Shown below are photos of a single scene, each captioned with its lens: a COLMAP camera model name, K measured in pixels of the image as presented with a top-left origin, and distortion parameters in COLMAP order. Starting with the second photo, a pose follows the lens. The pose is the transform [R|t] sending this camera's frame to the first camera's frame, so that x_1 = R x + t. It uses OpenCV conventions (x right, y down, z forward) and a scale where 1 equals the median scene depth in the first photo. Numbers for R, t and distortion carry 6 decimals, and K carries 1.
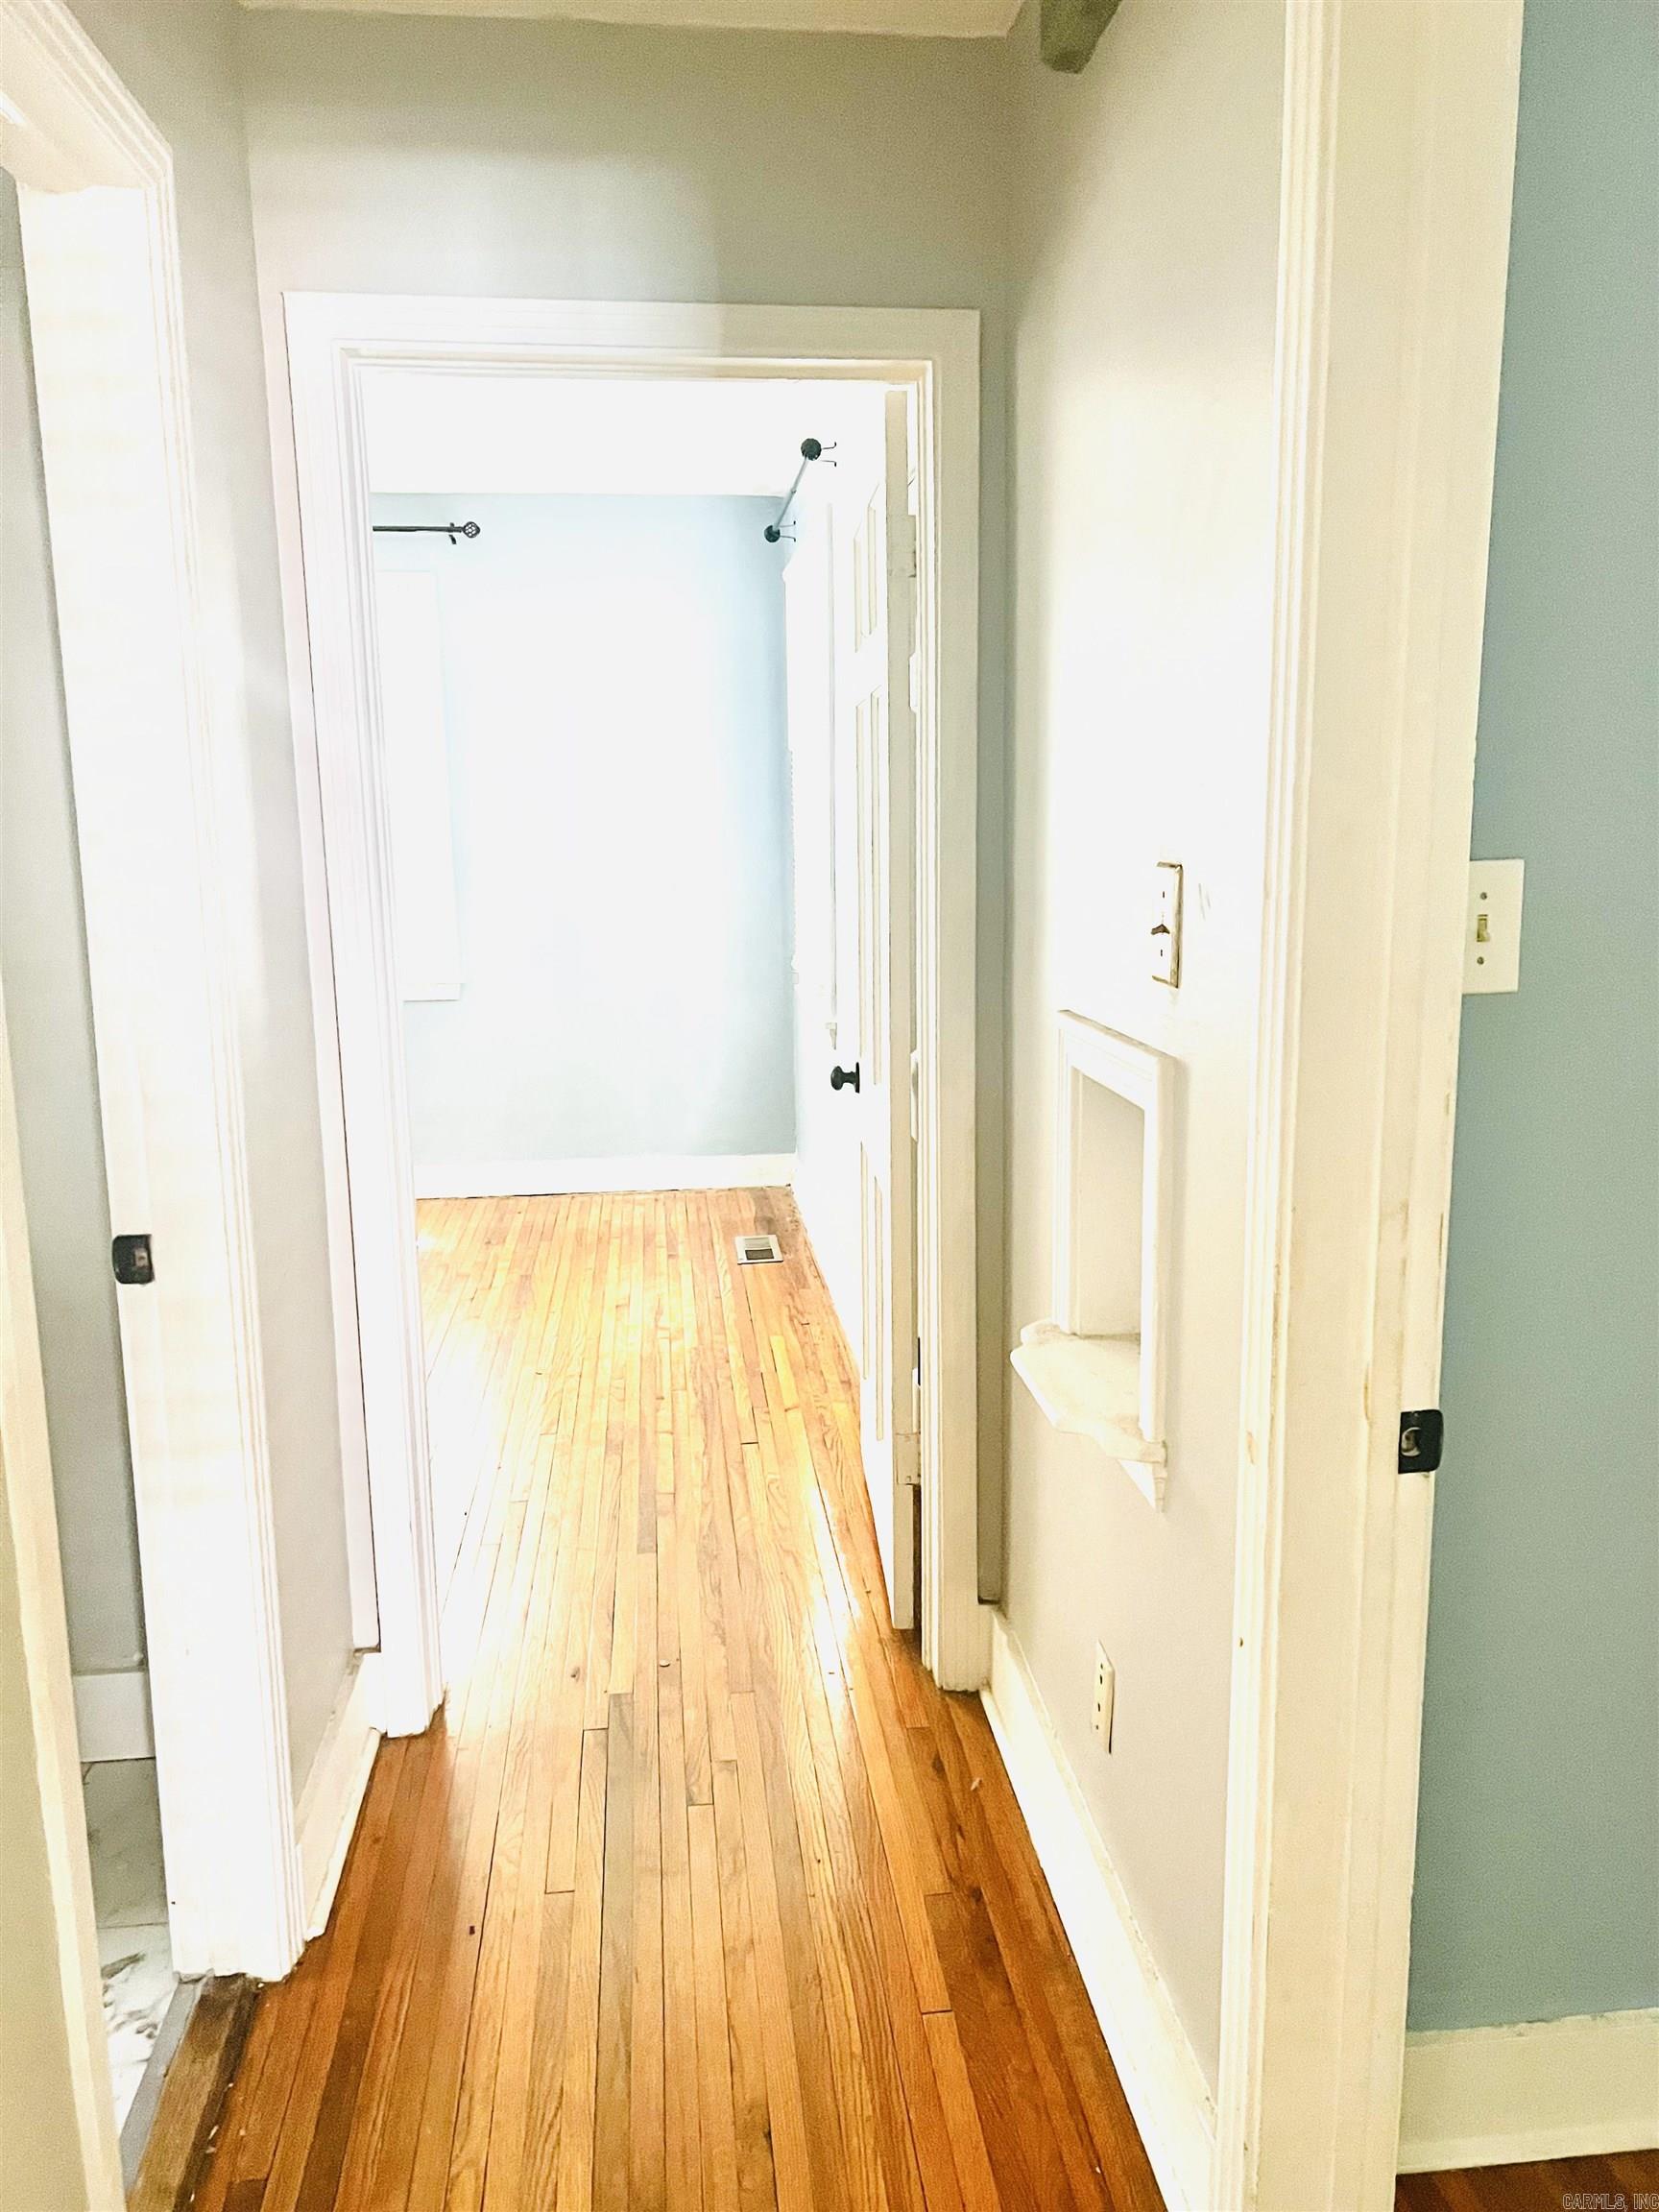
lens RADIAL K [[1664.2, 0, 836.9], [0, 1664.2, 1109.2], [0, 0, 1]] dist [0.005649, 0.000090]
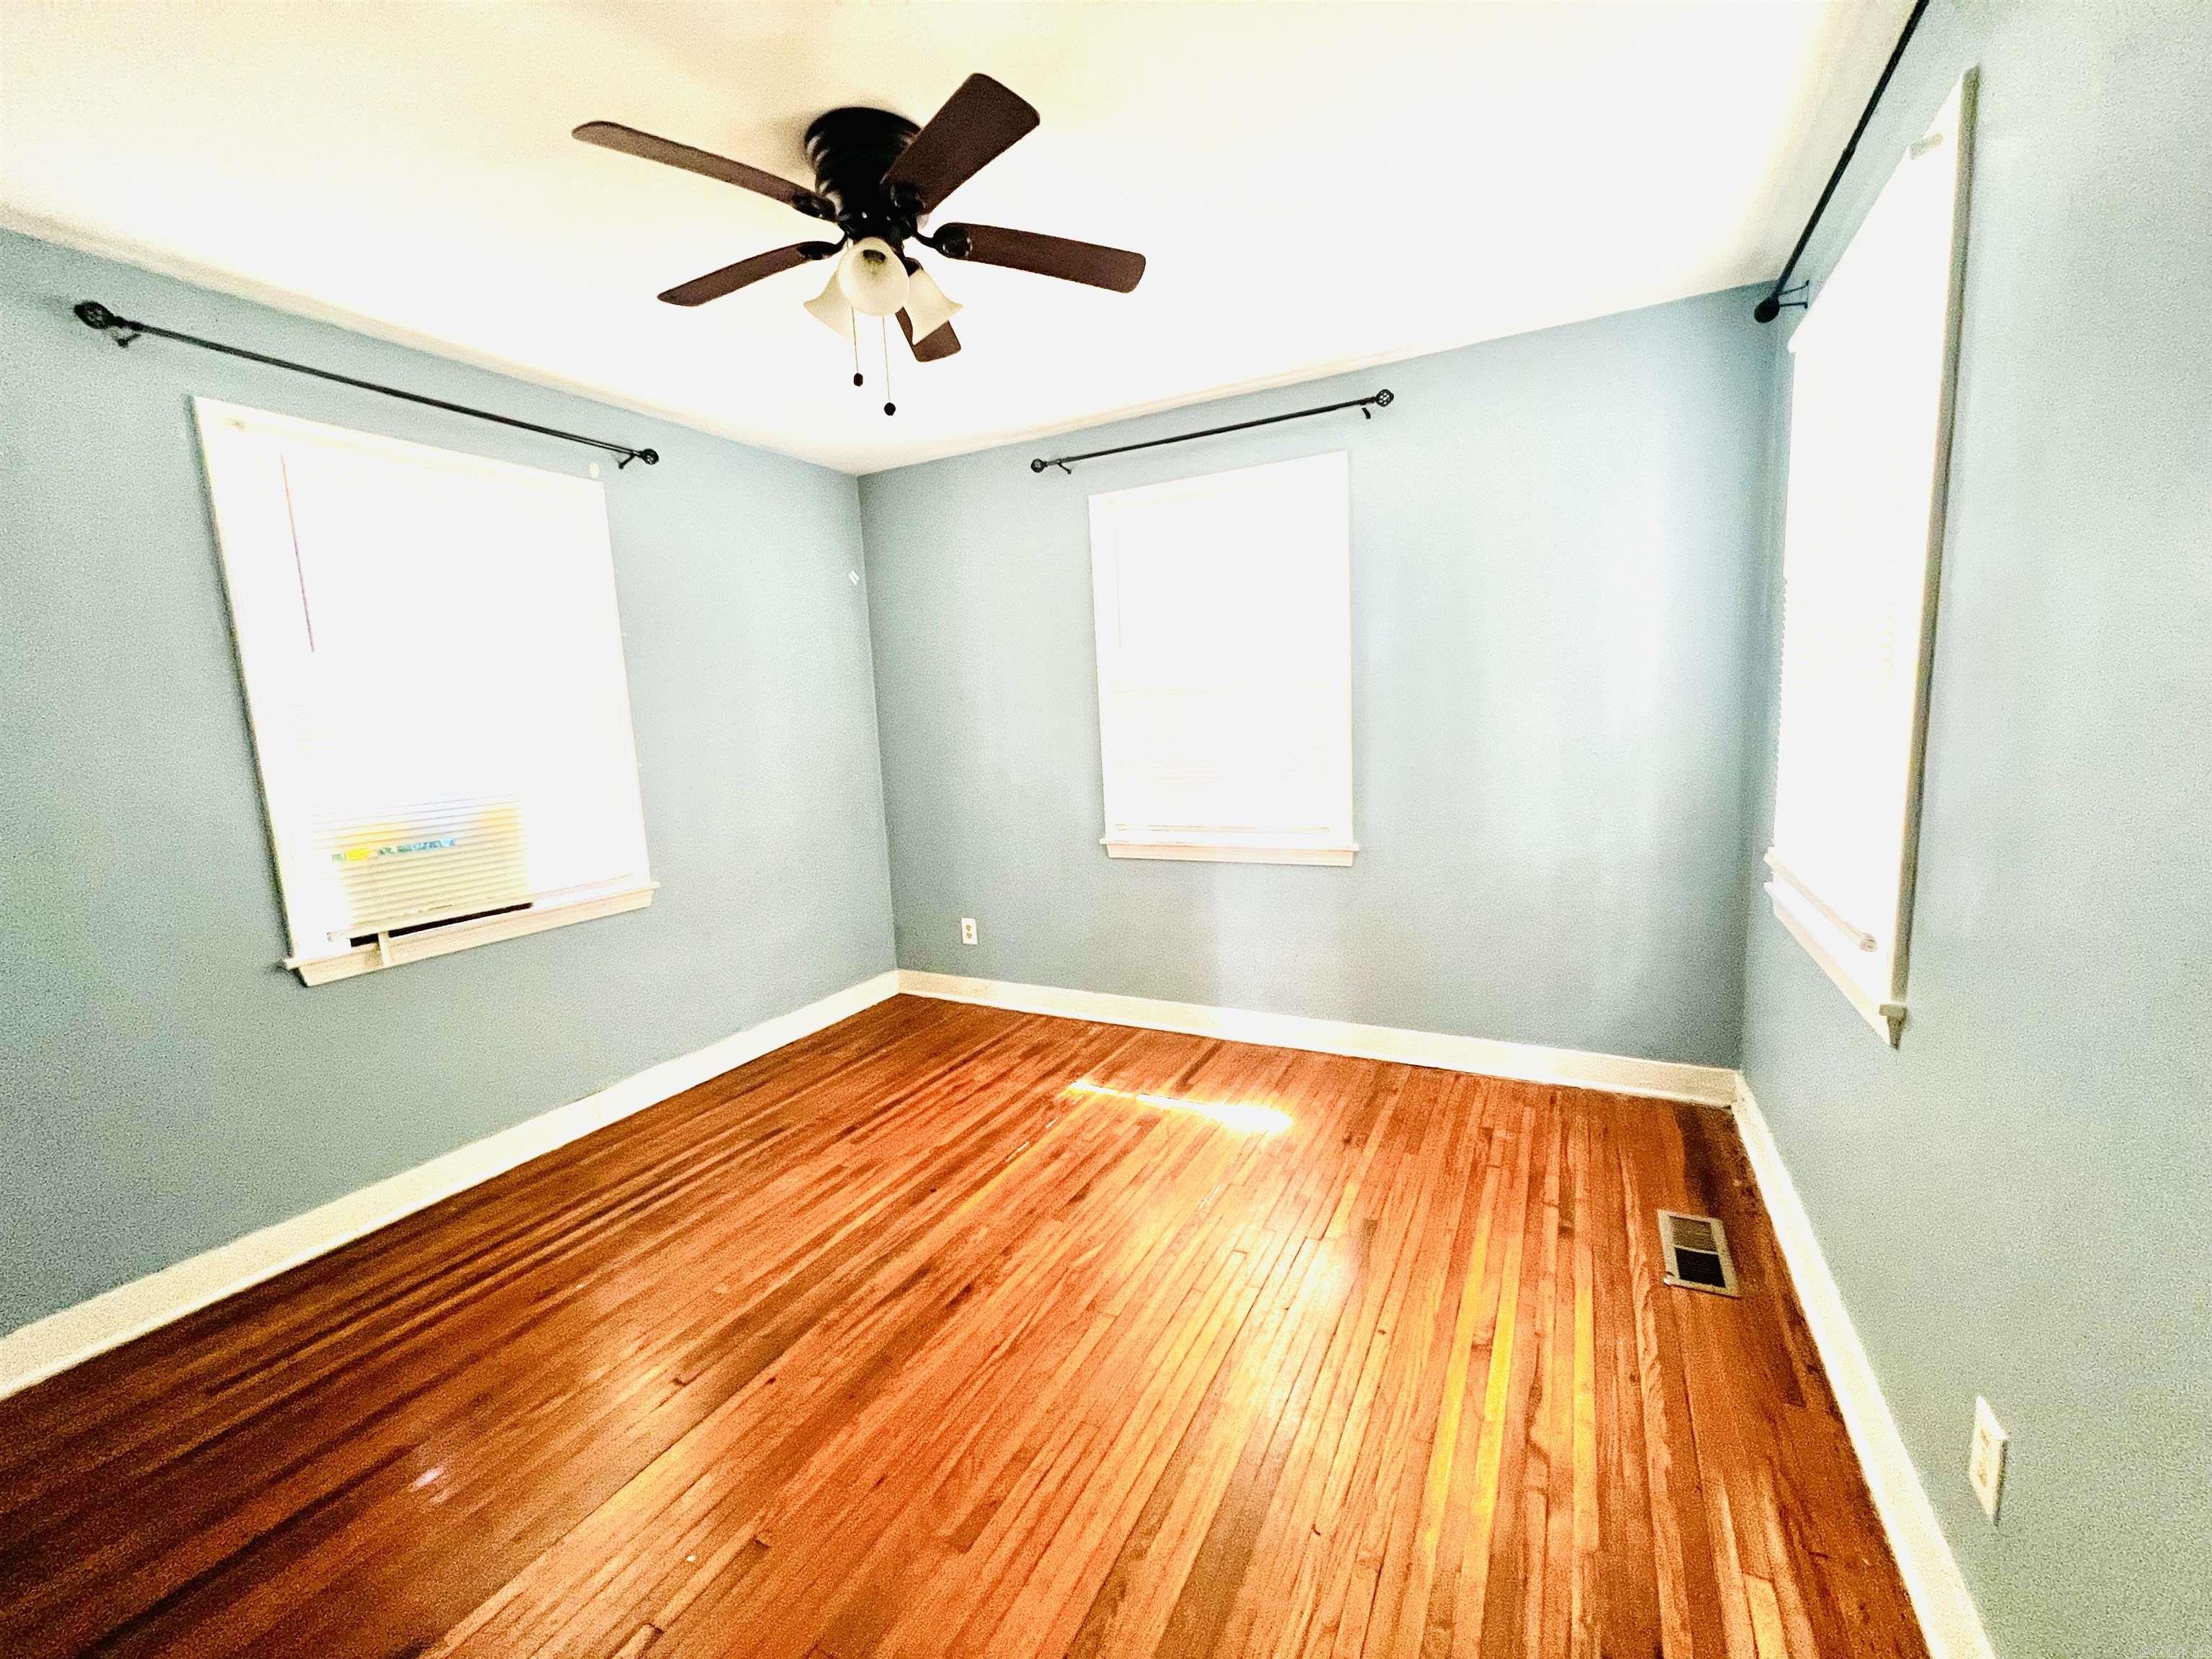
lens RADIAL K [[887.3, 0, 1103.2], [0, 887.3, 835.0], [0, 0, 1]] dist [-0.001062, 0.000124]
pose [[0.826103, 0.050485, -0.561253, -0.053391], [-0.062981, 0.998010, -0.002930, -0.084090], [0.559988, 0.037769, 0.827639, 0.520144]]
